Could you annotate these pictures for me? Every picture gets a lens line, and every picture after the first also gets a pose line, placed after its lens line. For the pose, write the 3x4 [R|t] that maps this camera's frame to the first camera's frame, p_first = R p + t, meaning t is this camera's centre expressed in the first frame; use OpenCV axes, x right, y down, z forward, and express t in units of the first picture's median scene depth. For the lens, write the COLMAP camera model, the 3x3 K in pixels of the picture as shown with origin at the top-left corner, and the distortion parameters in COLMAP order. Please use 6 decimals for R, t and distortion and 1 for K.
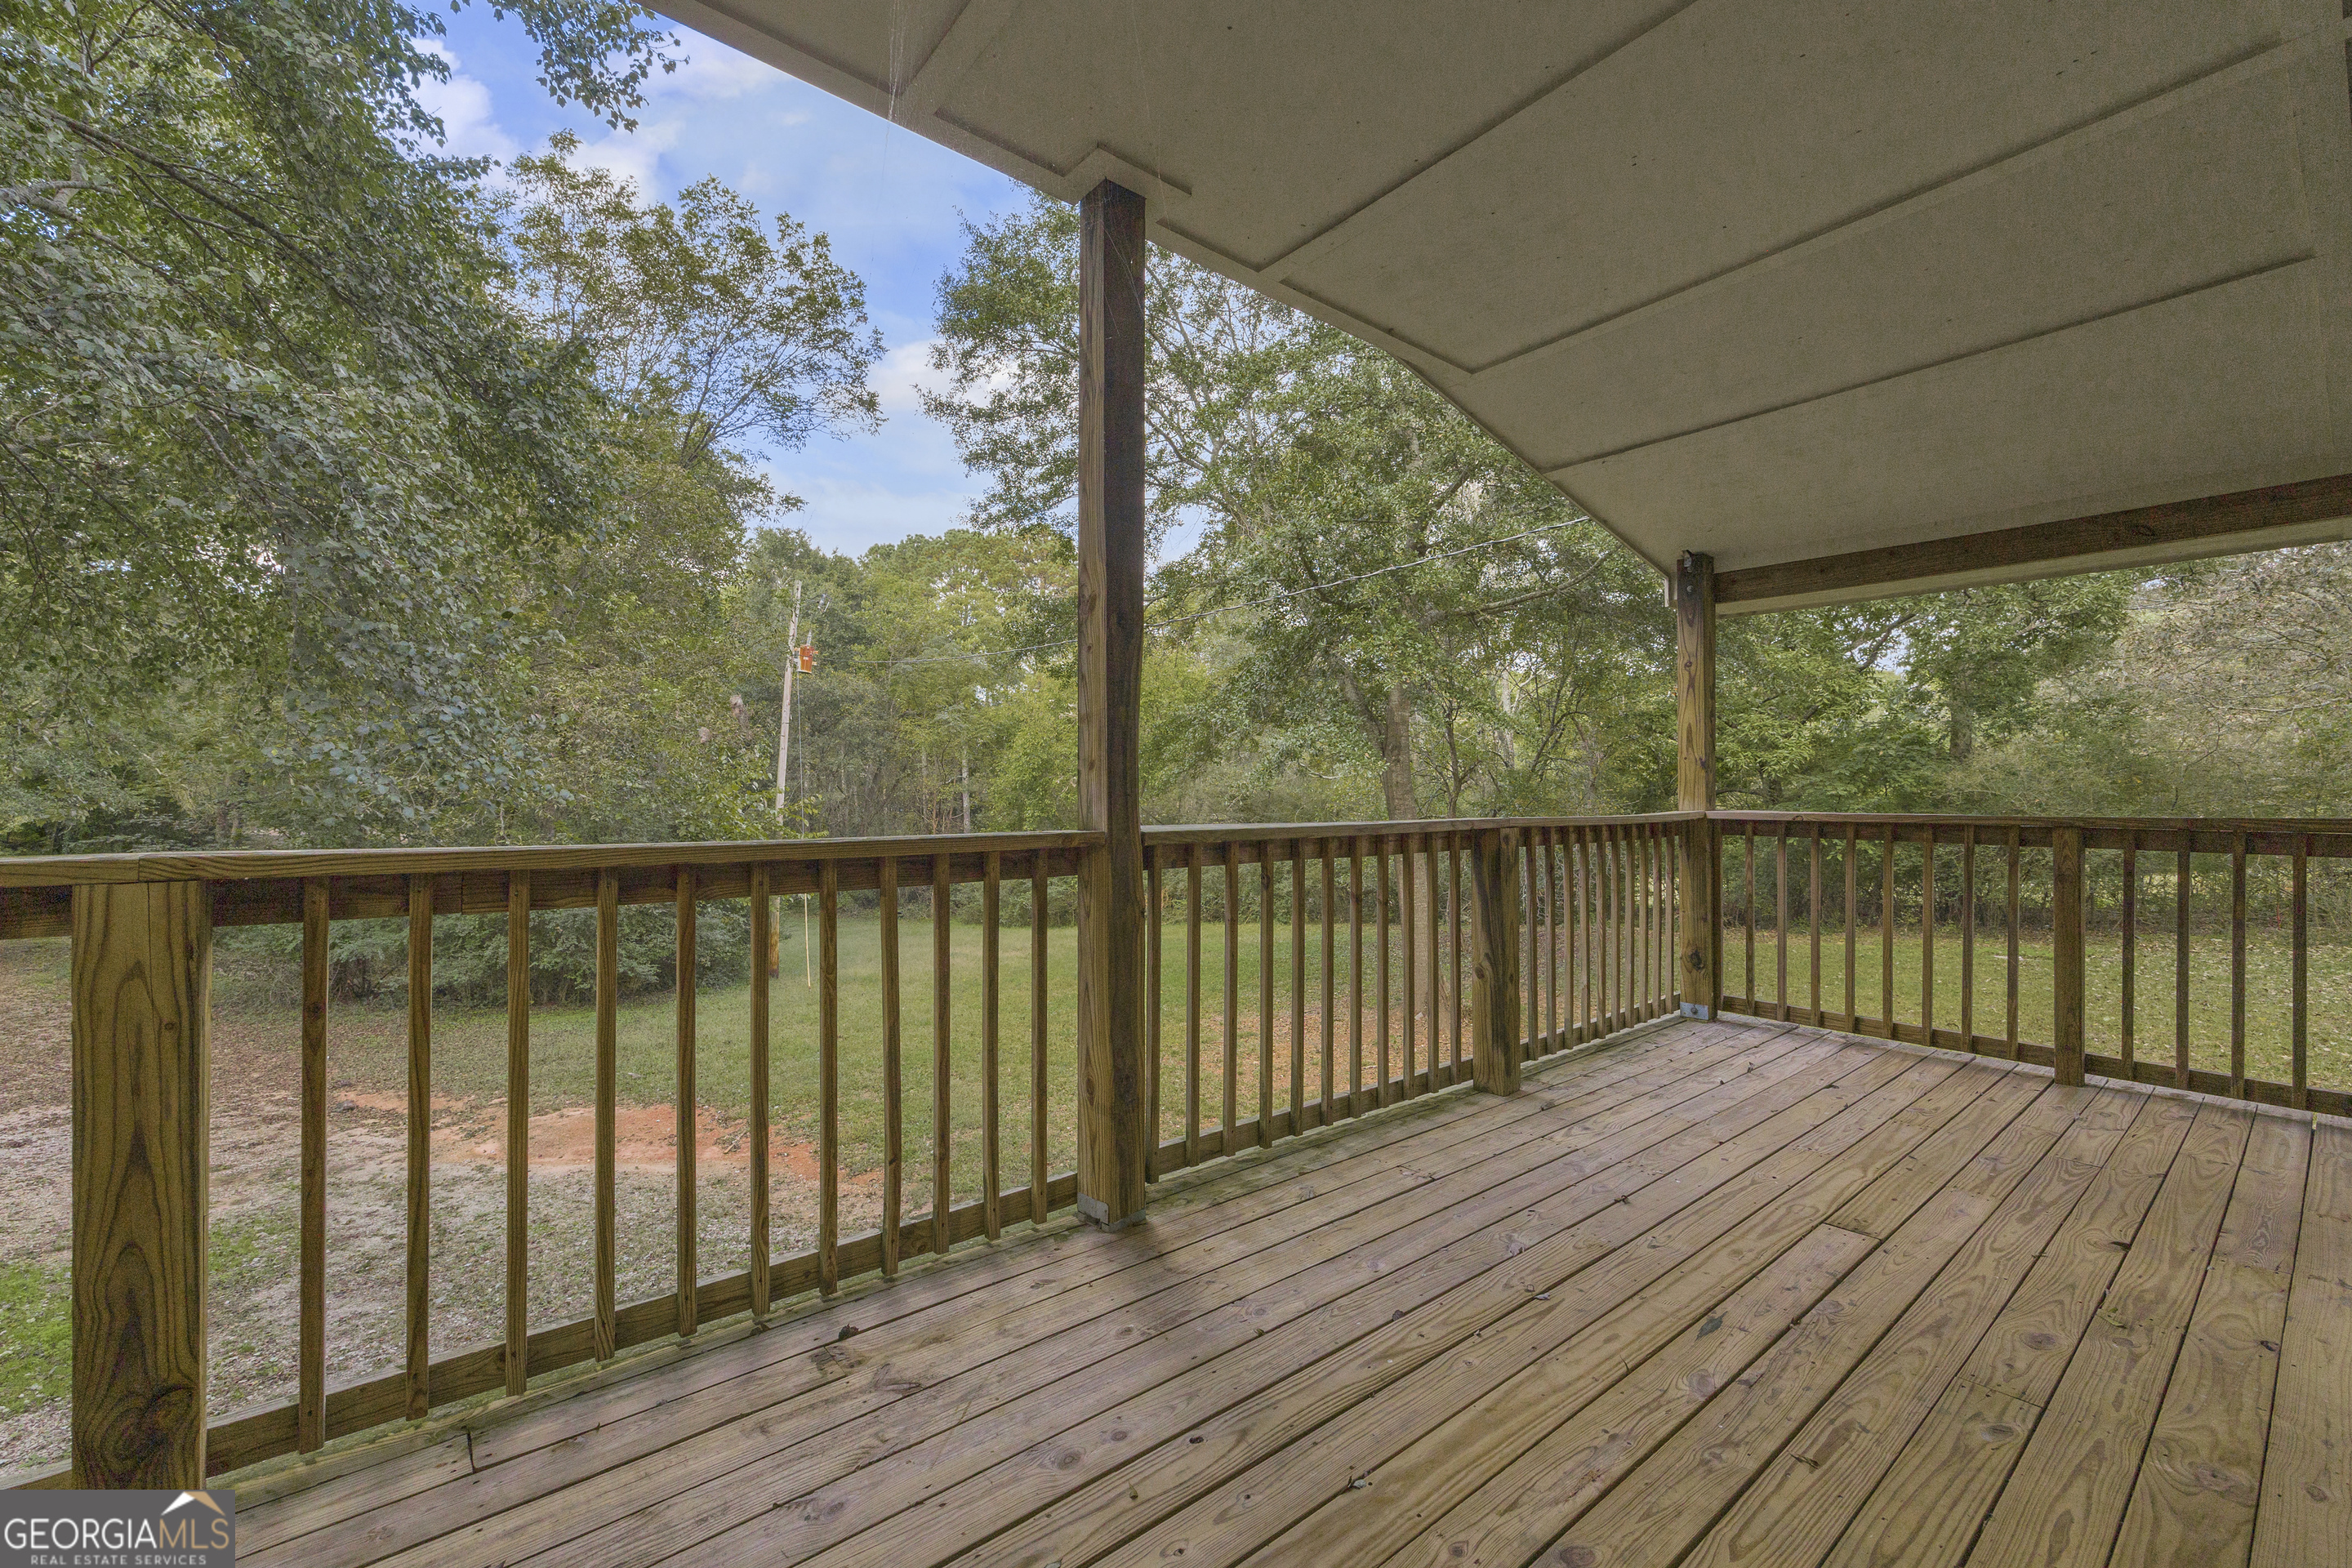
lens RADIAL K [[963.2, 0, 1191.0], [0, 963.2, 791.2], [0, 0, 1]] dist [-0.003004, 0.000512]
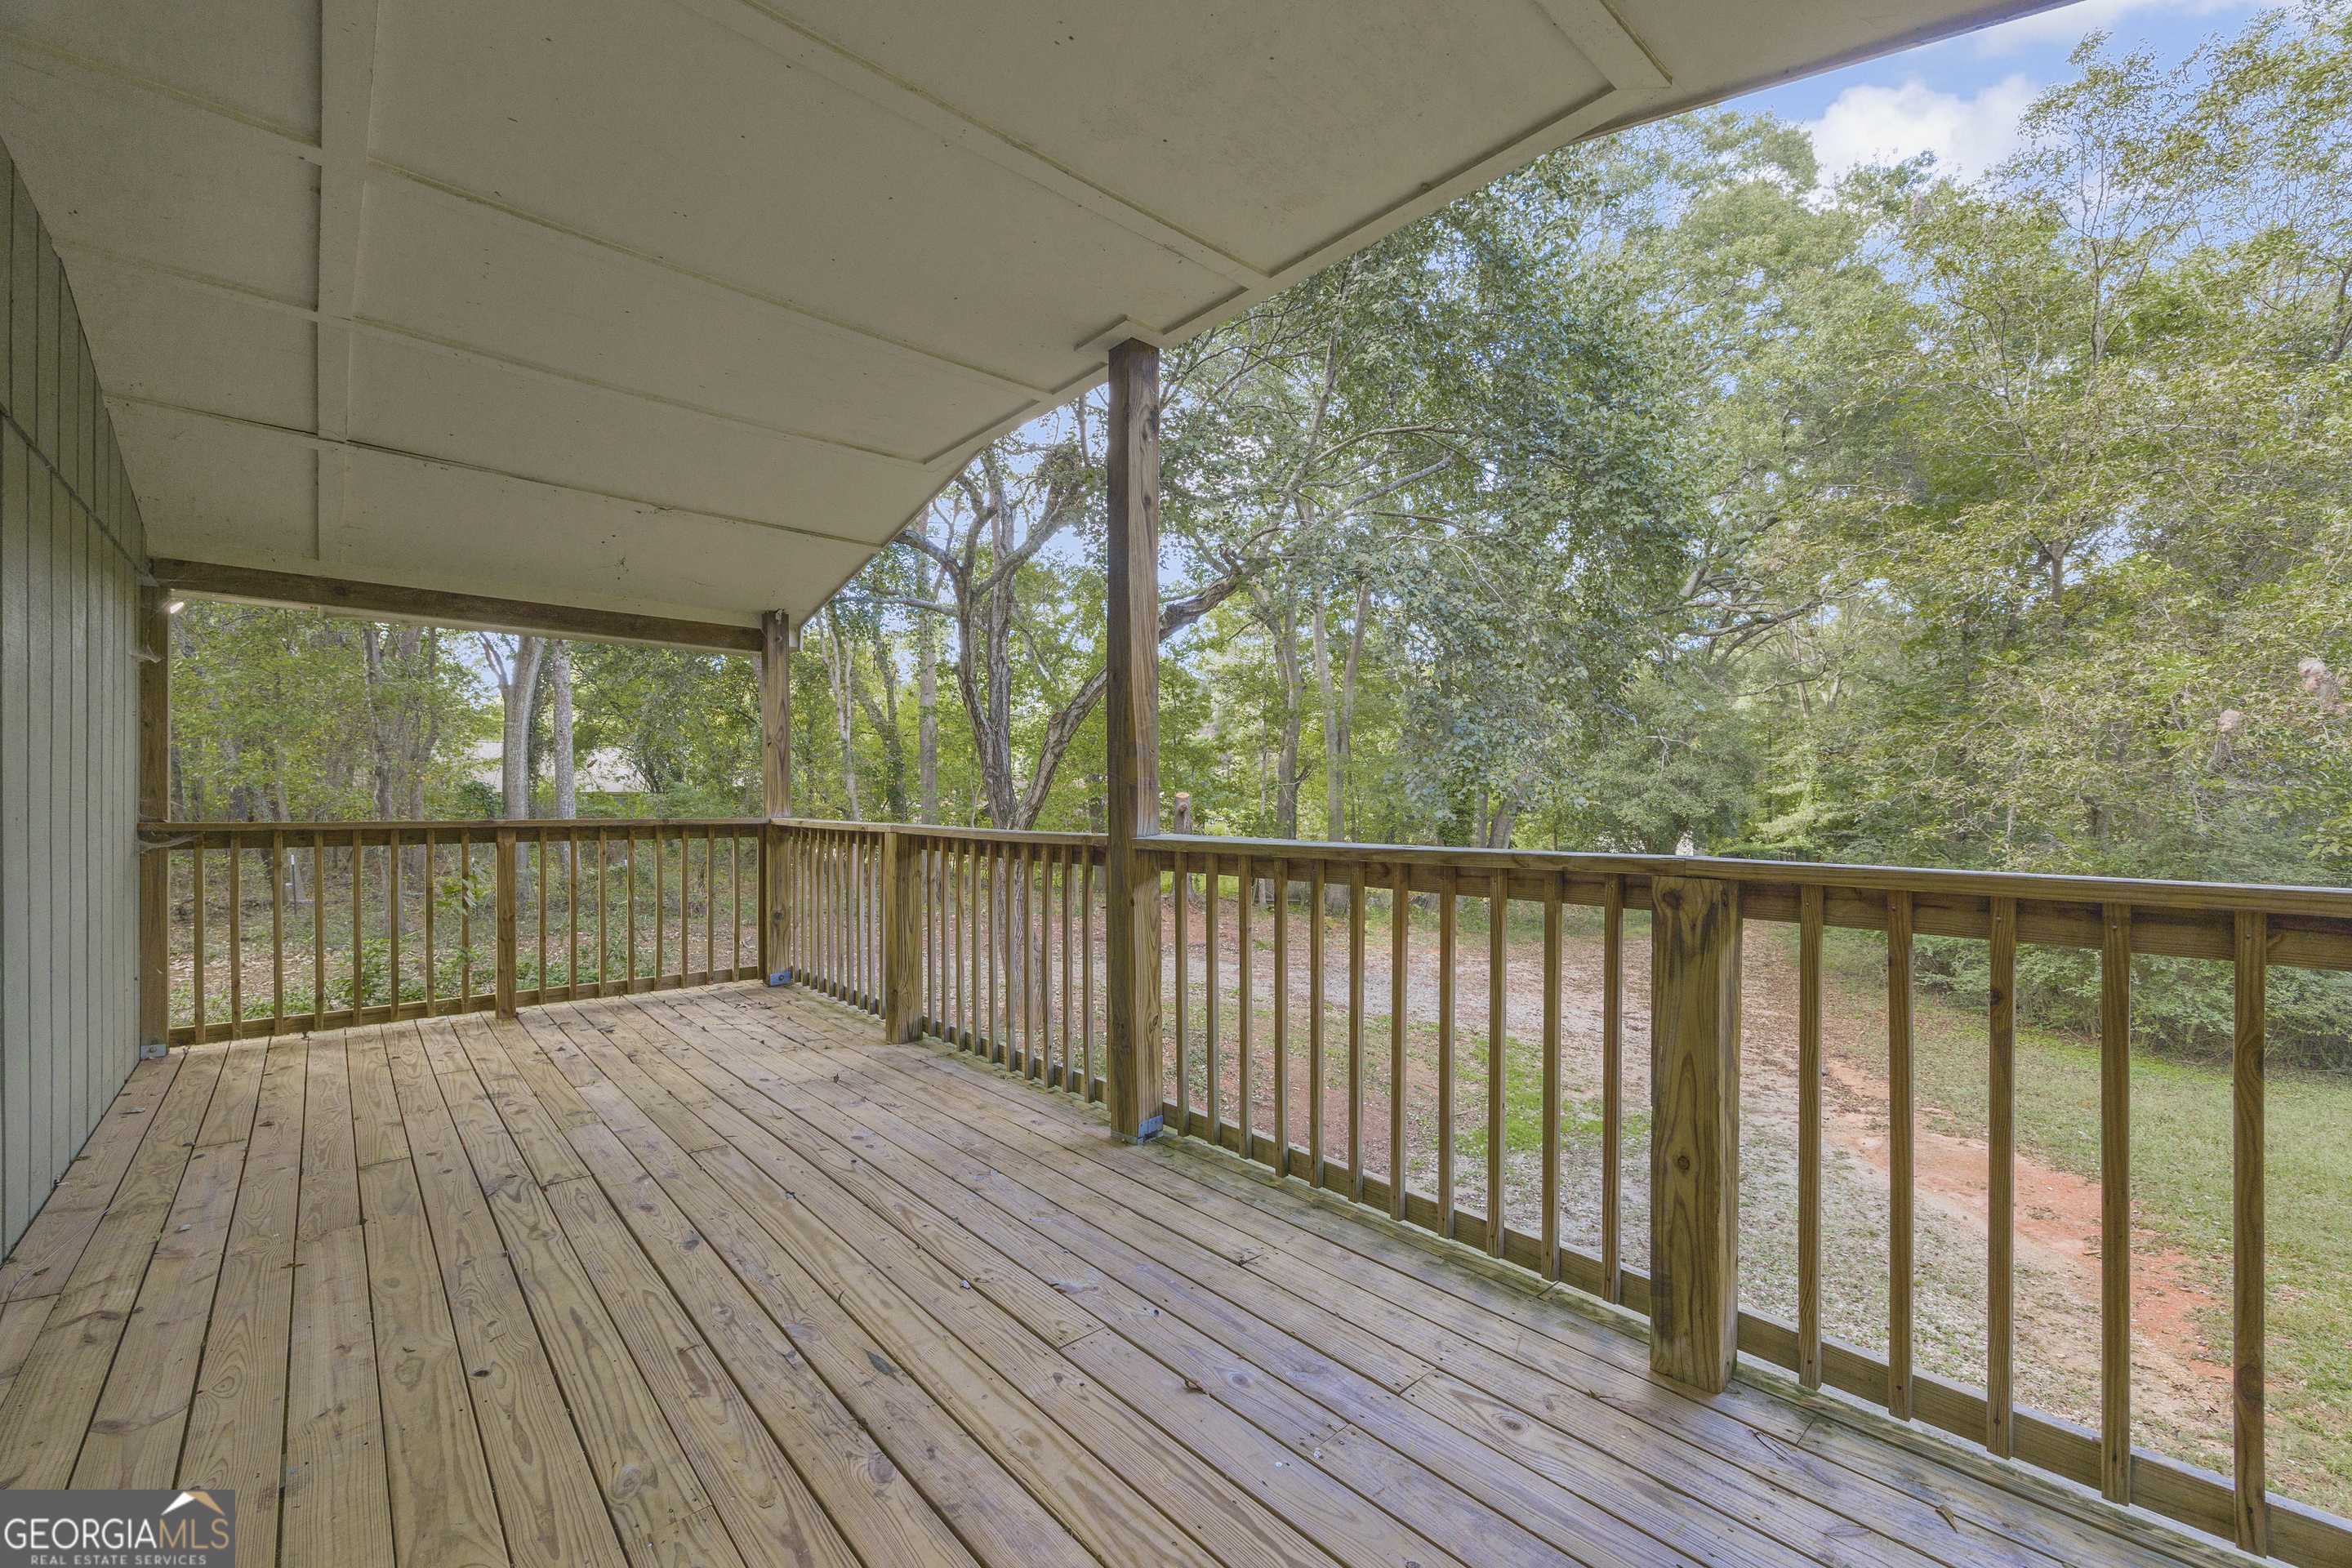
lens RADIAL K [[963.2, 0, 1180.9], [0, 963.2, 801.5], [0, 0, 1]] dist [-0.003004, 0.000512]
pose [[0.036447, 0.000614, -0.999335, 0.420187], [0.007361, 0.999973, 0.000883, -0.002360], [0.999308, -0.007388, 0.036441, 0.351700]]
